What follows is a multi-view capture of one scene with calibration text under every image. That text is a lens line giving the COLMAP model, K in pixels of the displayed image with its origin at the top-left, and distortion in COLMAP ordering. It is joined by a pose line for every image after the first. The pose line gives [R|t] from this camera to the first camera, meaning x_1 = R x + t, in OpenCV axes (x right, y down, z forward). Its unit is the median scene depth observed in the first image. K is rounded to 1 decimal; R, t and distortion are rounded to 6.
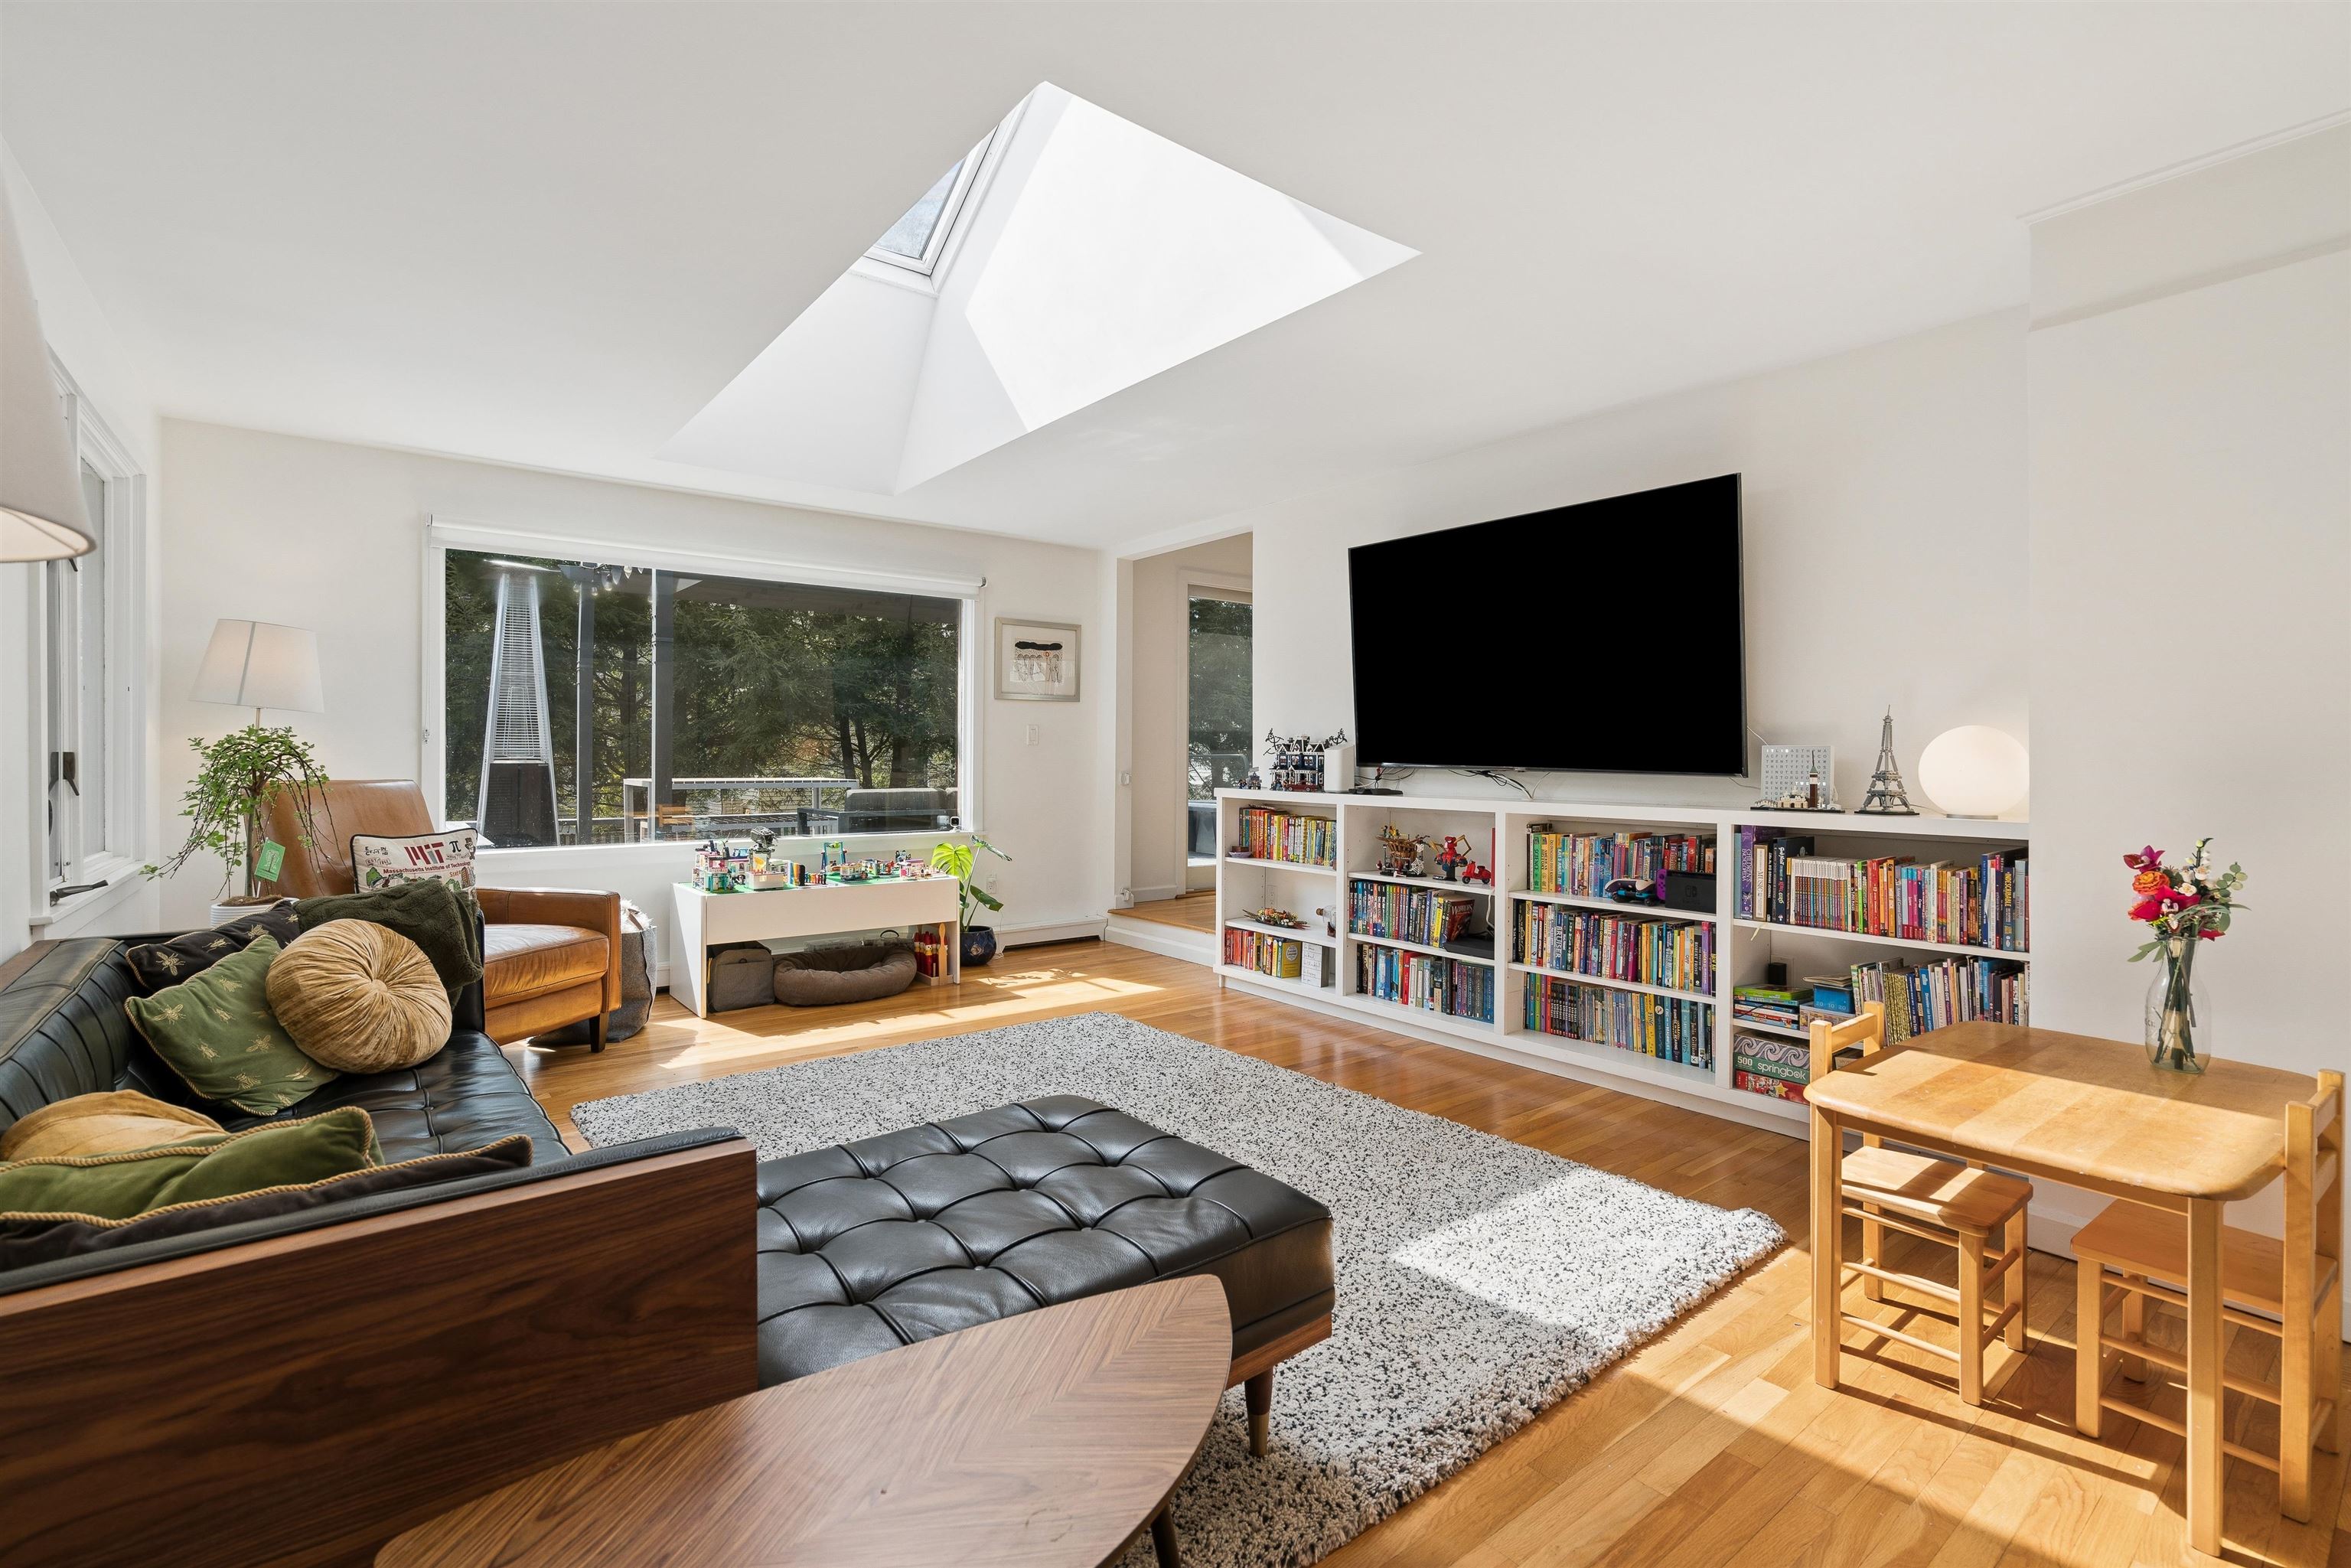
lens RADIAL K [[1066.4, 0, 1210.6], [0, 1066.4, 755.3], [0, 0, 1]] dist [-0.012766, 0.004889]
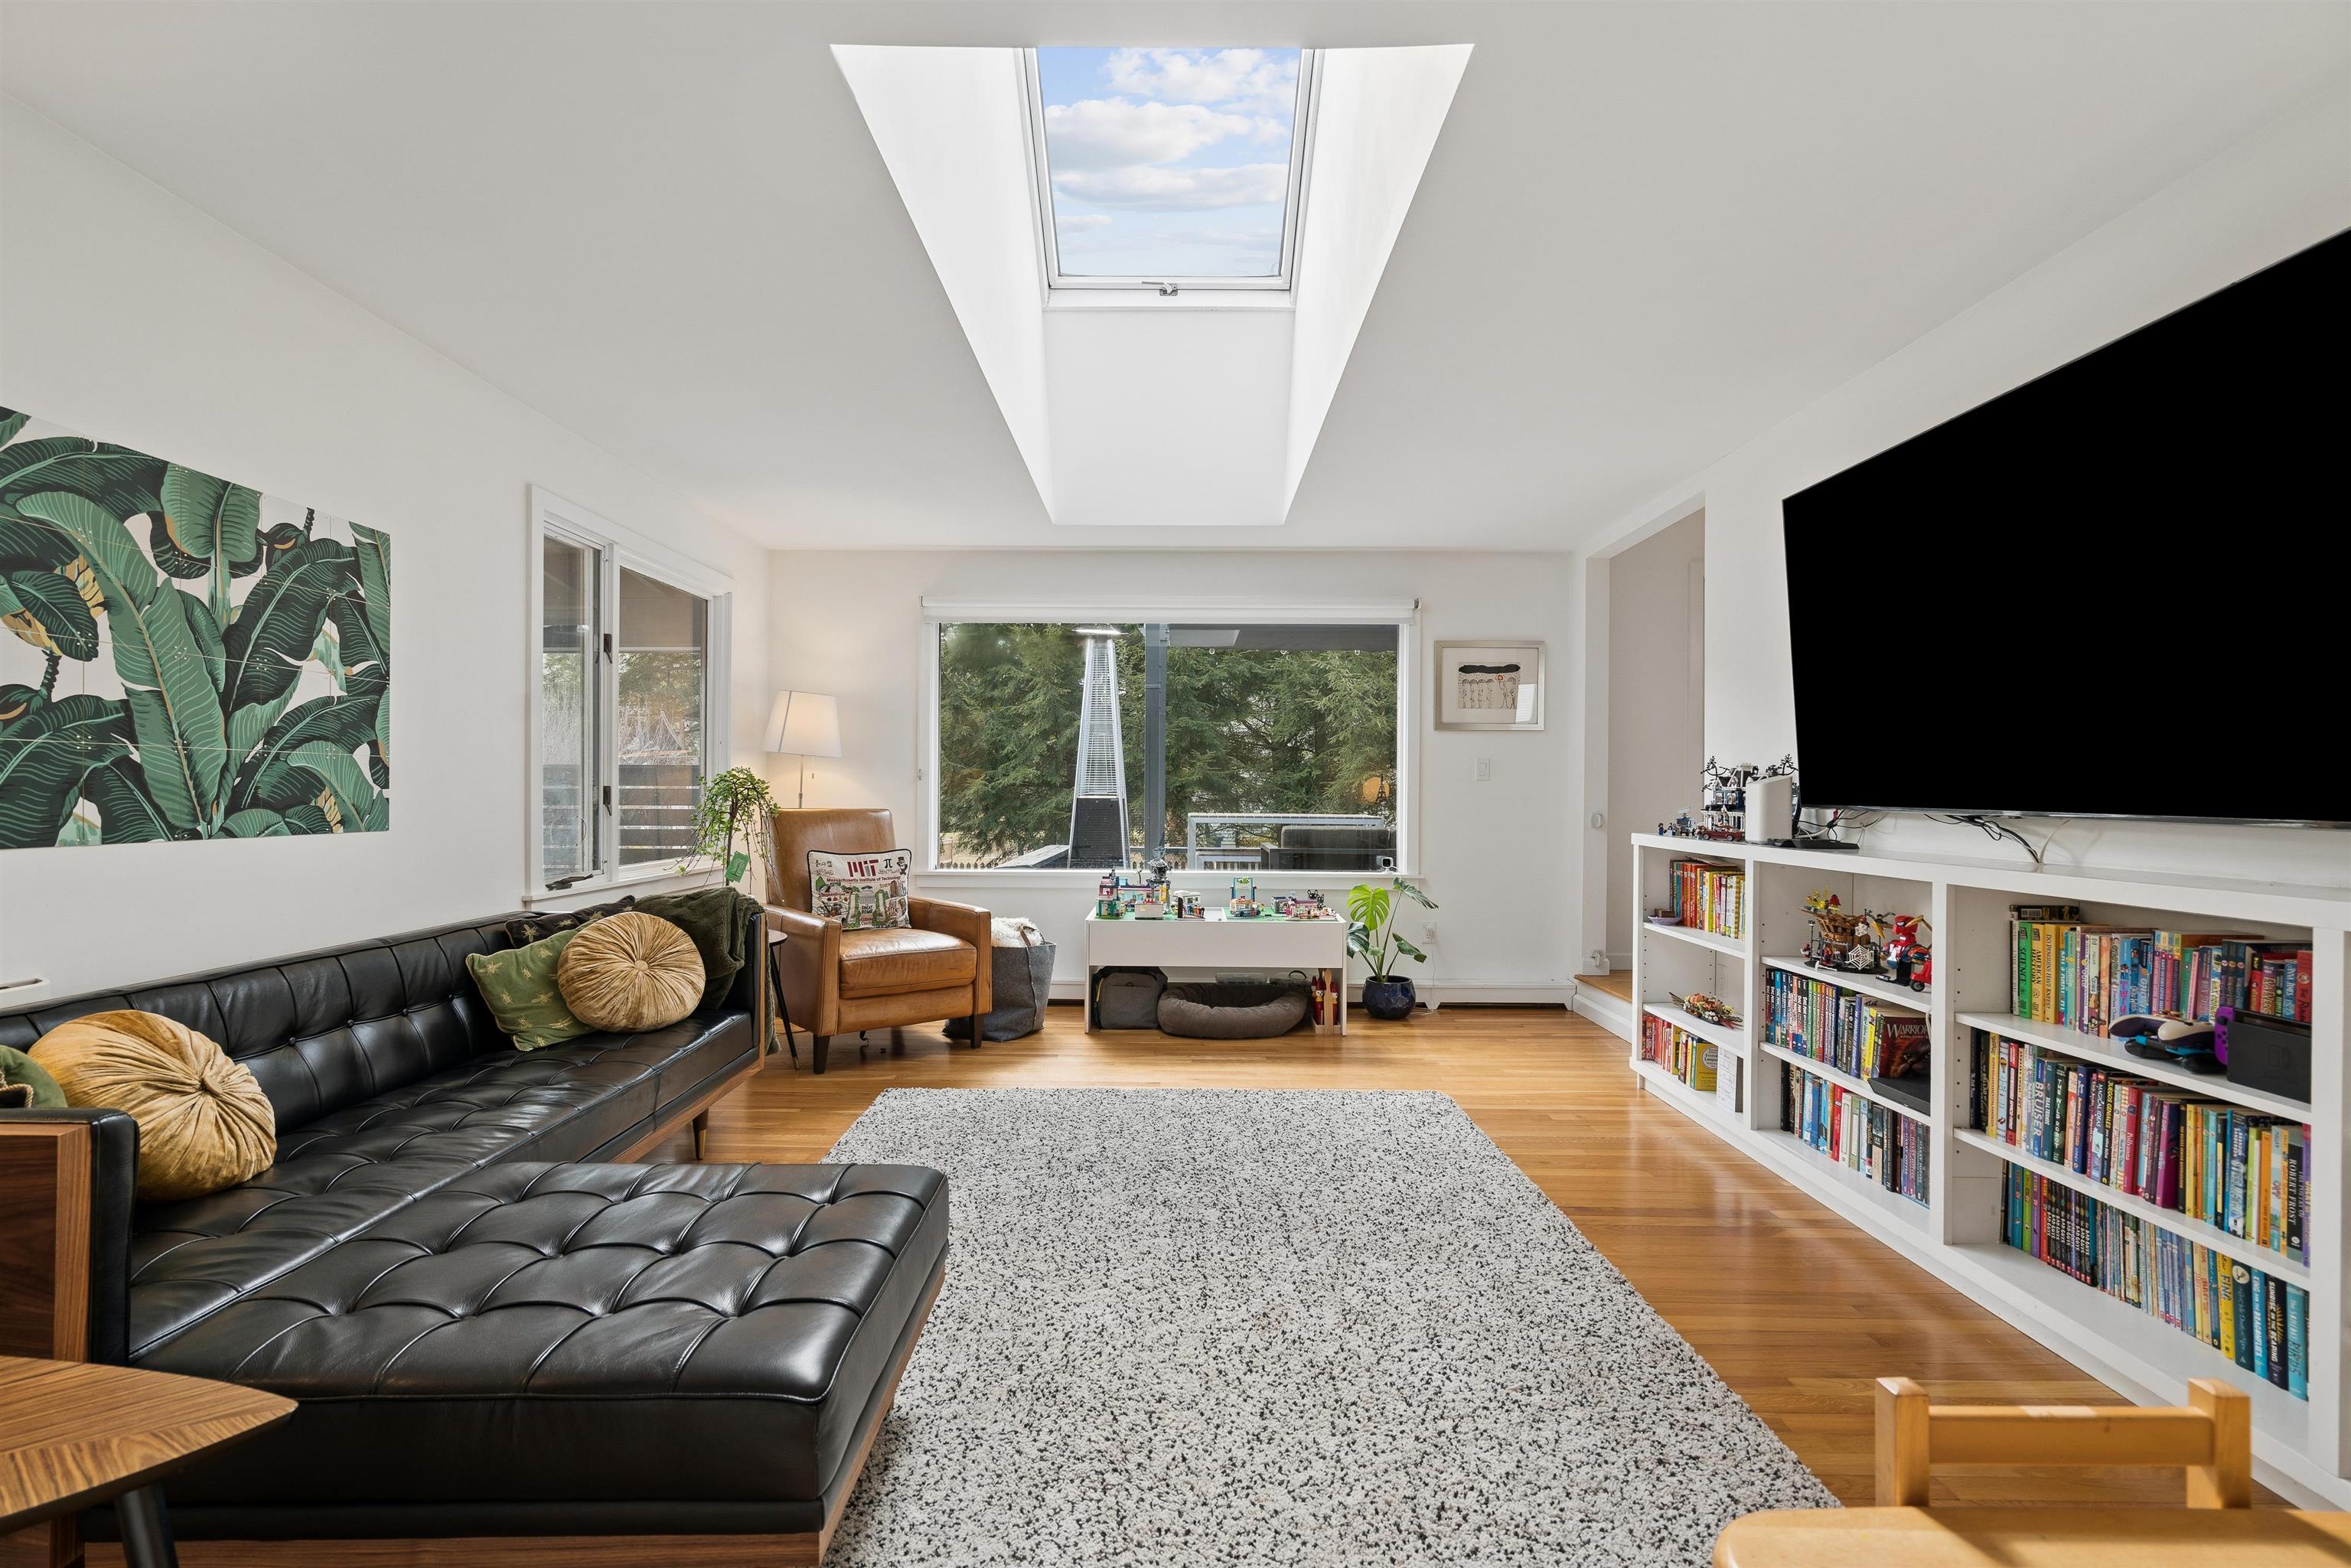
lens RADIAL K [[1066.4, 0, 1170.4], [0, 1066.4, 787.7], [0, 0, 1]] dist [-0.012766, 0.004889]
pose [[0.775252, -0.000376, -0.631652, 0.285531], [-0.003615, 0.999981, -0.005032, 0.002668], [0.631642, 0.006185, 0.775236, 0.215173]]
